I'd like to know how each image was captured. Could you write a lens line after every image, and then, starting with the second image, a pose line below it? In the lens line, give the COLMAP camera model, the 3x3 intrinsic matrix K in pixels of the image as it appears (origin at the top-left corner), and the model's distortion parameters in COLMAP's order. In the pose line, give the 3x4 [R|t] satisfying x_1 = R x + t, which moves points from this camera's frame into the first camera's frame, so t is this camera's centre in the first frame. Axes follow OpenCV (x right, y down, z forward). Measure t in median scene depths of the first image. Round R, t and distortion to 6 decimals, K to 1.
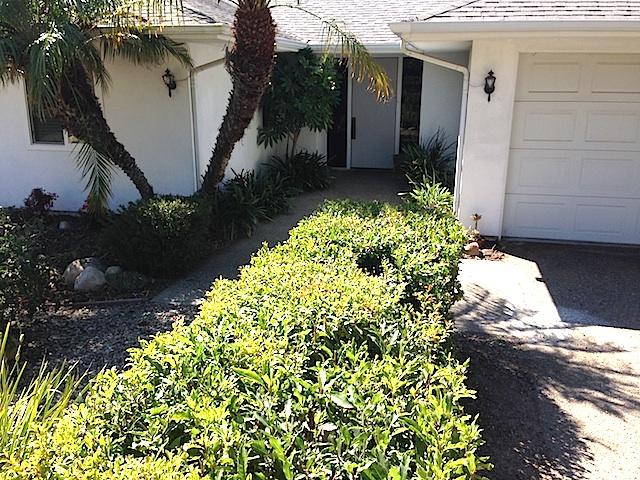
lens RADIAL K [[613.9, 0, 320.0], [0, 613.9, 240.0], [0, 0, 1]] dist [0.096125, -0.013653]
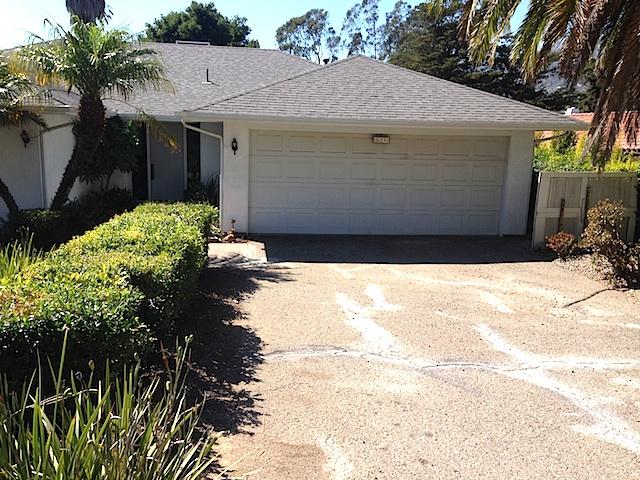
lens RADIAL K [[613.9, 0, 320.0], [0, 613.9, 240.0], [0, 0, 1]] dist [0.096125, -0.013653]
pose [[0.946470, -0.032407, 0.321160, -0.070043], [0.057856, 0.995867, -0.070012, 0.153426], [-0.317564, 0.084846, 0.944433, -0.706701]]
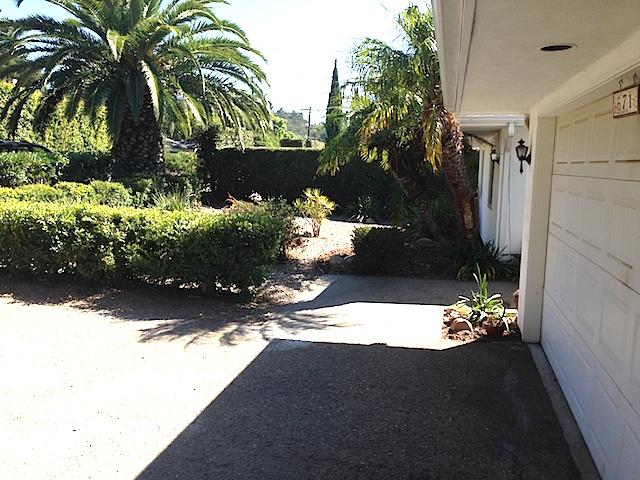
lens RADIAL K [[613.9, 0, 320.0], [0, 613.9, 240.0], [0, 0, 1]] dist [0.096125, -0.013653]
pose [[-0.044690, 0.106159, -0.993344, 1.130642], [-0.250737, 0.961317, 0.114017, -0.158492], [0.967023, 0.254164, -0.016344, 0.746017]]
